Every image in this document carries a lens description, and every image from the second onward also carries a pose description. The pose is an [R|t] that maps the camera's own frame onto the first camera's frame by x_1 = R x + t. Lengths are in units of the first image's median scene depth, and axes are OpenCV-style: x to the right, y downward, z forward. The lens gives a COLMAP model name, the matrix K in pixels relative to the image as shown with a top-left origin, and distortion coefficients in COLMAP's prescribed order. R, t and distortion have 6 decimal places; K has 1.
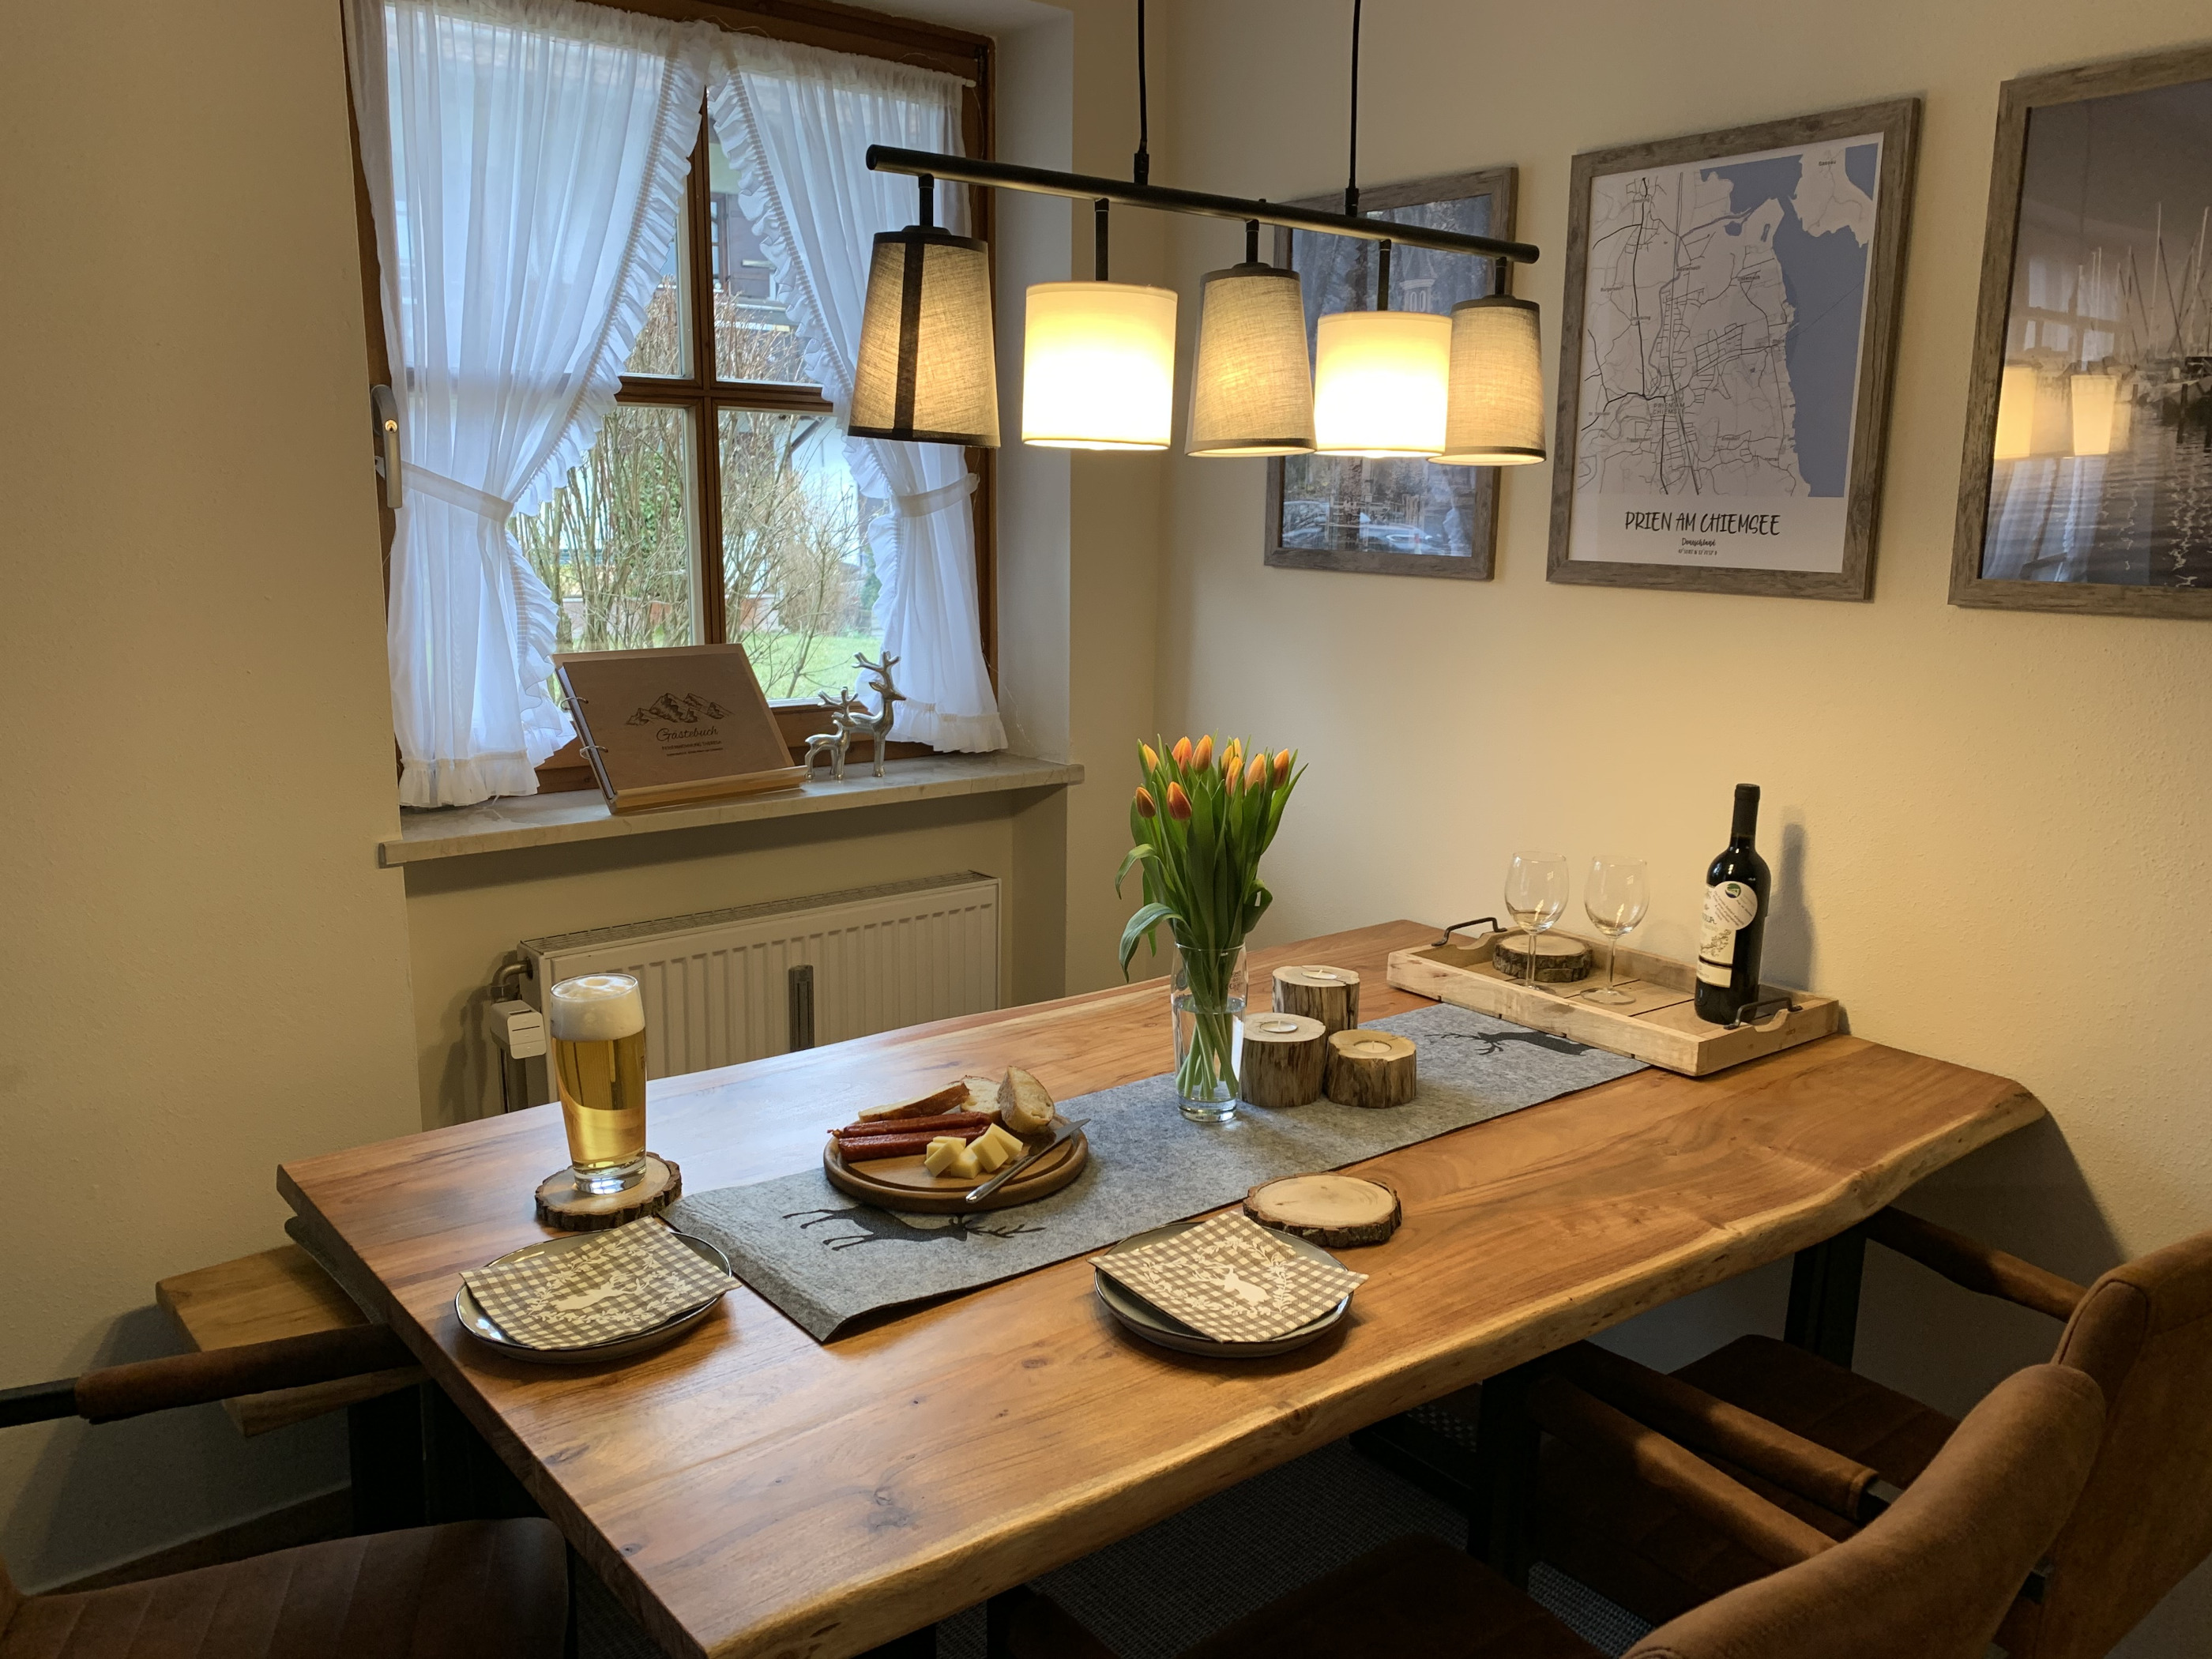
lens RADIAL K [[1699.6, 0, 1103.6], [0, 1699.6, 816.9], [0, 0, 1]] dist [0.028067, -0.032477]
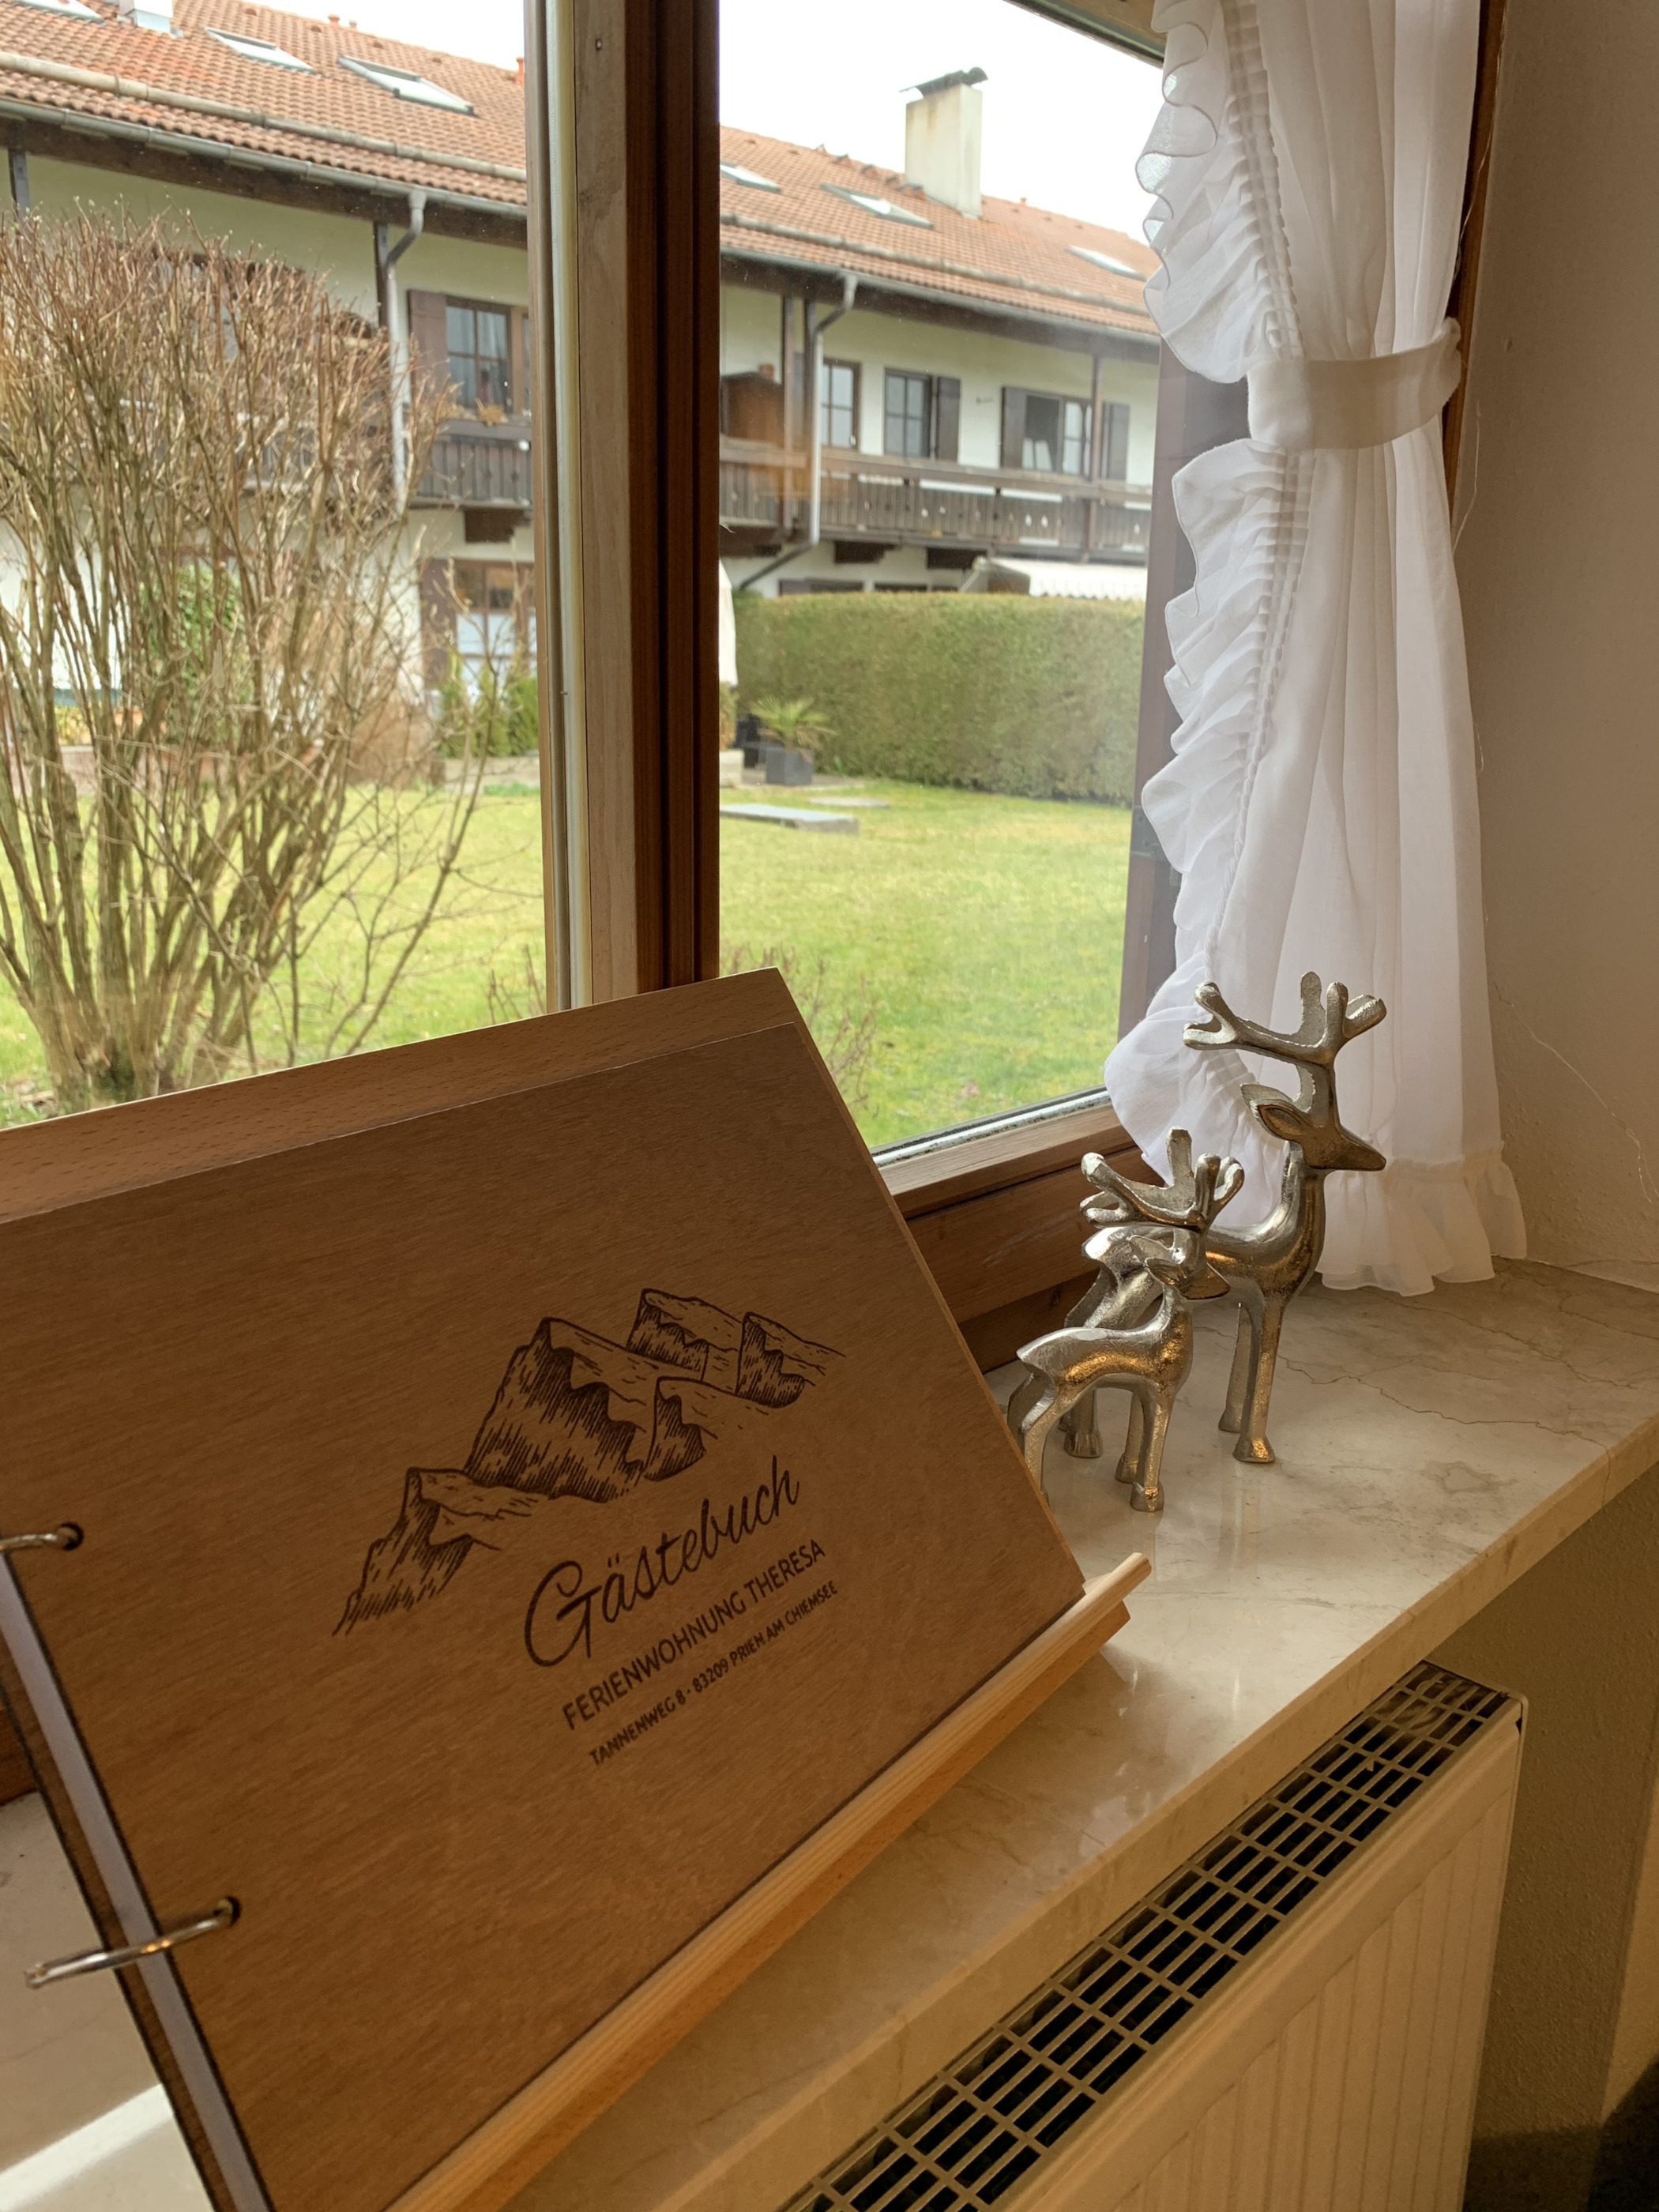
lens RADIAL K [[1699.6, 0, 794.2], [0, 1699.6, 1038.0], [0, 0, 1]] dist [0.028067, -0.032477]
pose [[0.996162, -0.017576, 0.085743, -0.221091], [0.013896, 0.998964, 0.043327, -0.098381], [-0.086415, -0.041969, 0.995375, 0.742071]]
